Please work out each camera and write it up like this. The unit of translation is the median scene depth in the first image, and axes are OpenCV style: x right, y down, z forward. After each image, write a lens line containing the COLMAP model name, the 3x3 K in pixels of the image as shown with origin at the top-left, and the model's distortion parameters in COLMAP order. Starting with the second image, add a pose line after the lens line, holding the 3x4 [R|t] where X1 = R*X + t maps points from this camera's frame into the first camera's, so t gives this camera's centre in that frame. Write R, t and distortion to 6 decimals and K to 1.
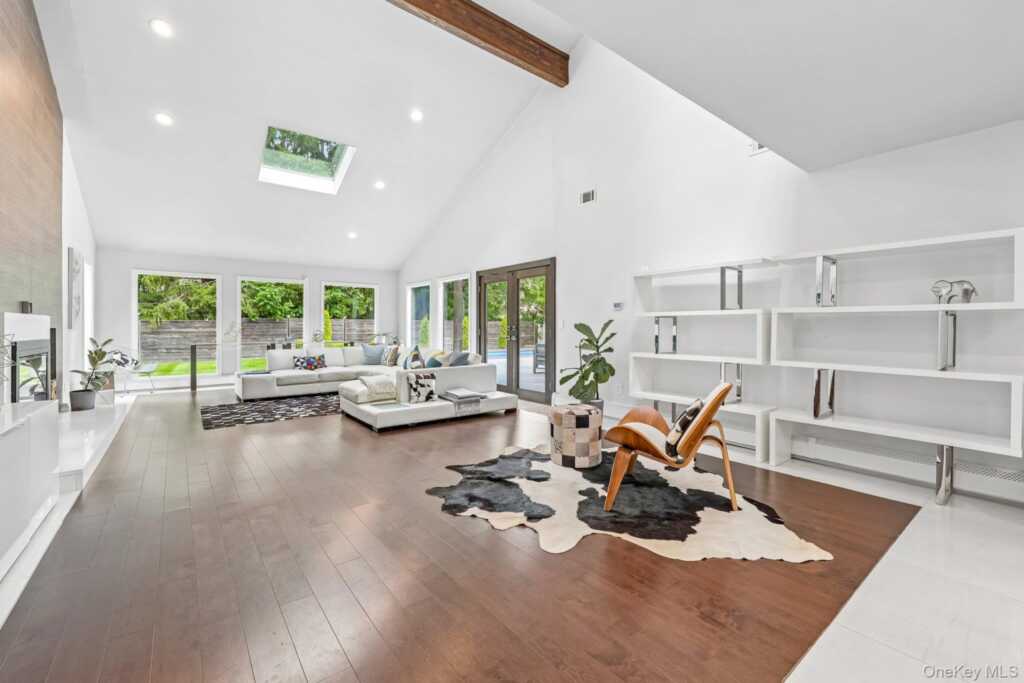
lens RADIAL K [[425.2, 0, 511.4], [0, 425.2, 341.2], [0, 0, 1]] dist [0.003016, 0.001000]
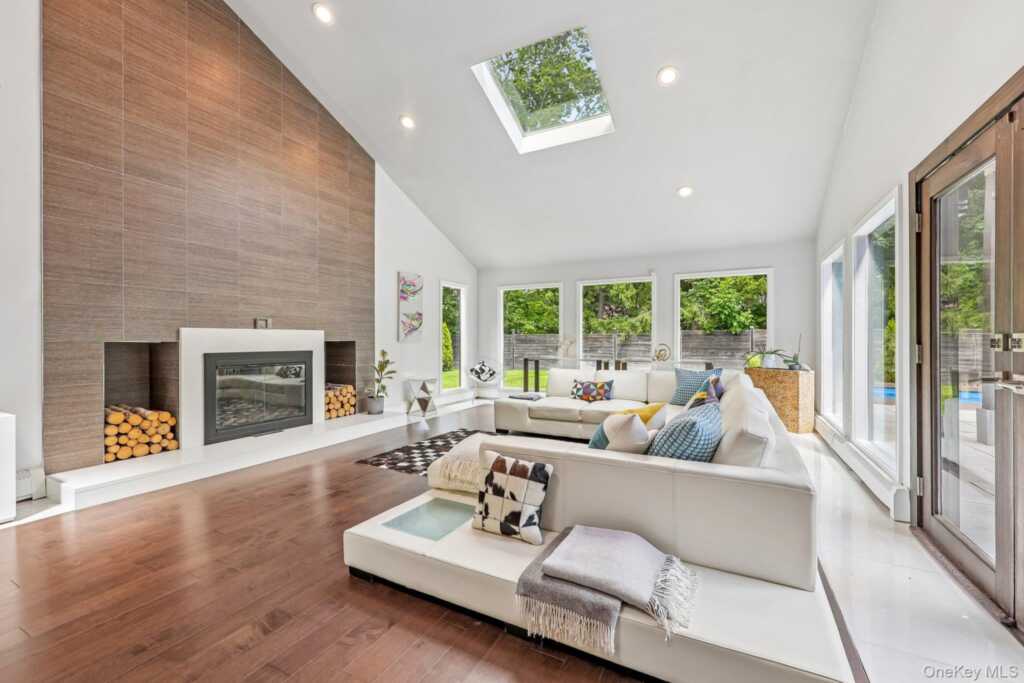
lens RADIAL K [[425.2, 0, 496.5], [0, 425.2, 335.7], [0, 0, 1]] dist [0.003016, 0.001000]
pose [[0.388942, -0.008770, -0.921221, 0.148279], [-0.029546, 0.999322, -0.021988, -0.028156], [0.920788, 0.035770, 0.388419, 0.851611]]
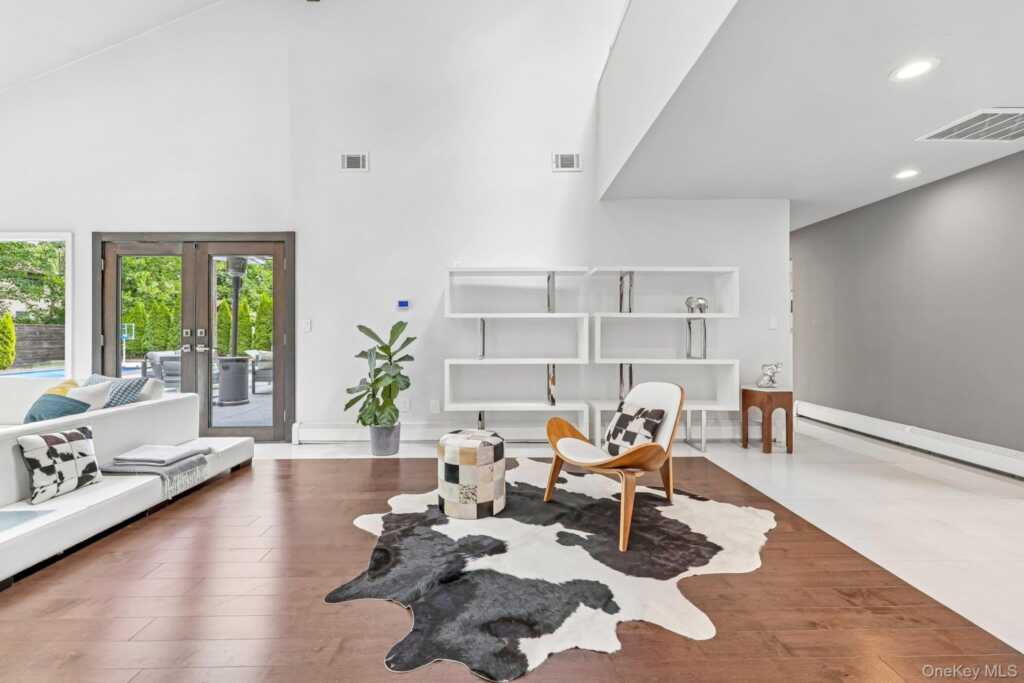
lens RADIAL K [[425.2, 0, 510.7], [0, 425.2, 337.4], [0, 0, 1]] dist [0.003016, 0.001000]
pose [[0.613688, -0.014942, 0.789407, -0.280809], [0.029856, 0.999545, -0.004290, -0.009473], [-0.788984, 0.026201, 0.613855, 0.332892]]
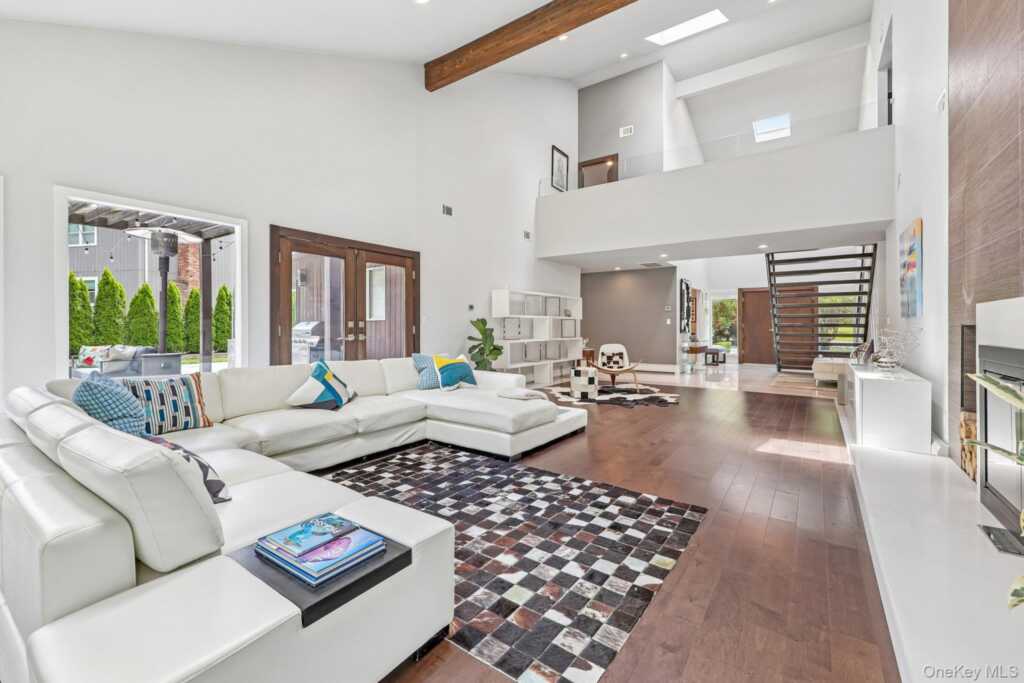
lens RADIAL K [[425.2, 0, 495.7], [0, 425.2, 326.5], [0, 0, 1]] dist [0.003016, 0.001000]
pose [[-0.261319, -0.004763, 0.965241, -1.044590], [0.031284, 0.999421, 0.013401, -0.039035], [-0.964745, 0.033699, -0.261019, 1.276593]]
